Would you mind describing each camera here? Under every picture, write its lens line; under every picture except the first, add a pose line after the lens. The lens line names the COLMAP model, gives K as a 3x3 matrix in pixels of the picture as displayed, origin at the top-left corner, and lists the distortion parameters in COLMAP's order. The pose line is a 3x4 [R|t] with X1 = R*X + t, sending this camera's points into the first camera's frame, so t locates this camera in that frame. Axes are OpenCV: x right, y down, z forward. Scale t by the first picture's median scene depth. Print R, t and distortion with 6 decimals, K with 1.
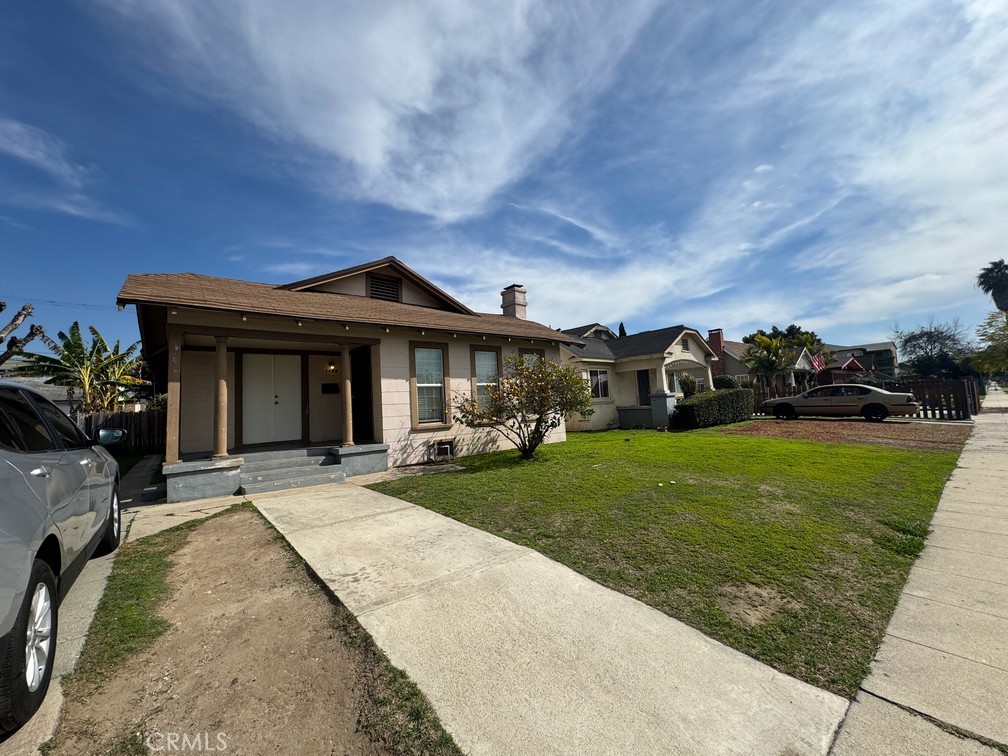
lens RADIAL K [[393.9, 0, 505.1], [0, 393.9, 367.5], [0, 0, 1]] dist [-0.000296, 0.000231]
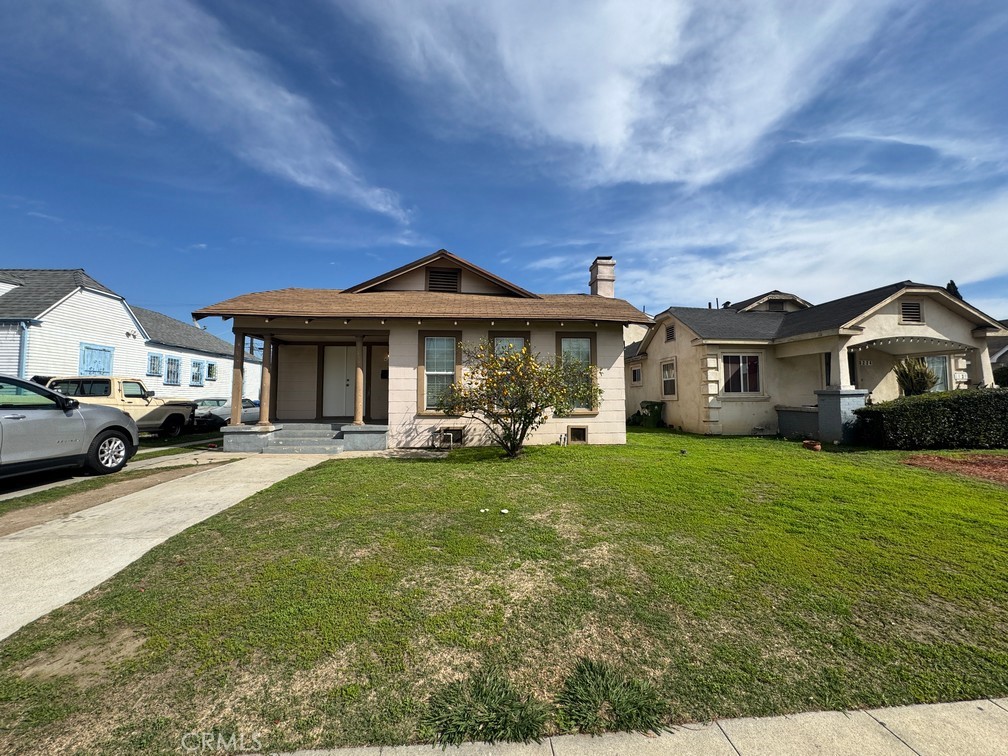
lens RADIAL K [[402.4, 0, 503.2], [0, 402.4, 377.1], [0, 0, 1]] dist [-0.003005, 0.000223]
pose [[0.828045, 0.019975, -0.560305, 0.497551], [0.013299, 0.998384, 0.055247, -0.000530], [0.560503, -0.053198, 0.826442, 0.216077]]
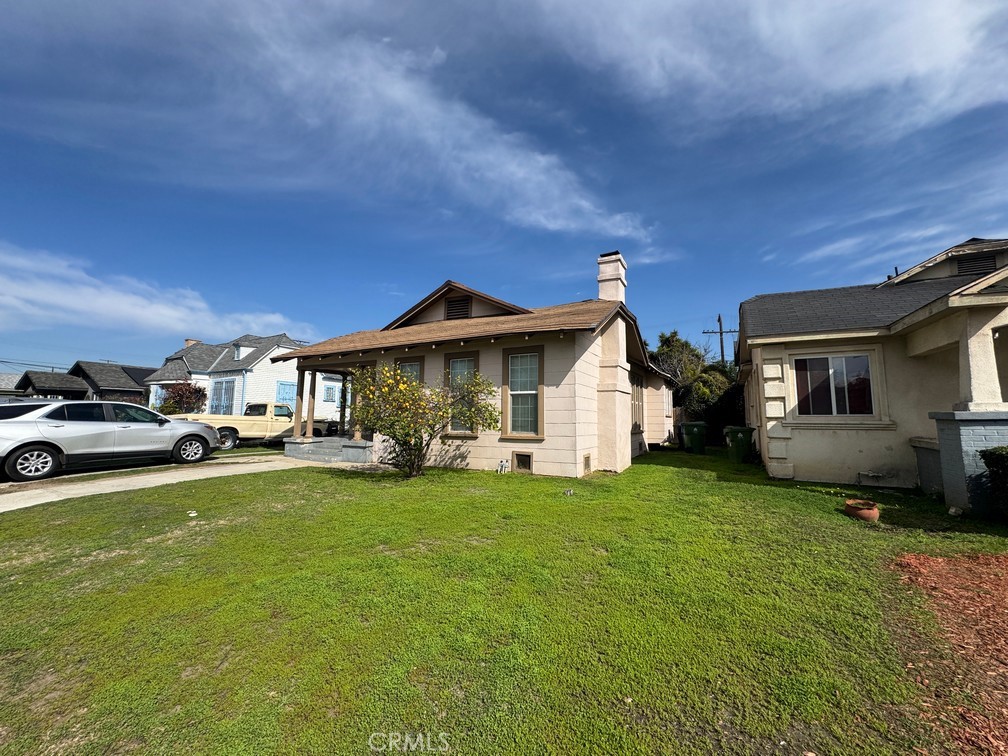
lens RADIAL K [[400.1, 0, 504.0], [0, 400.1, 378.0], [0, 0, 1]] dist [-0.004580, -0.000163]
pose [[0.378443, -0.037433, -0.924868, 0.906384], [0.060580, 0.998041, -0.015607, 0.026586], [0.923640, -0.050122, 0.379969, 0.780158]]
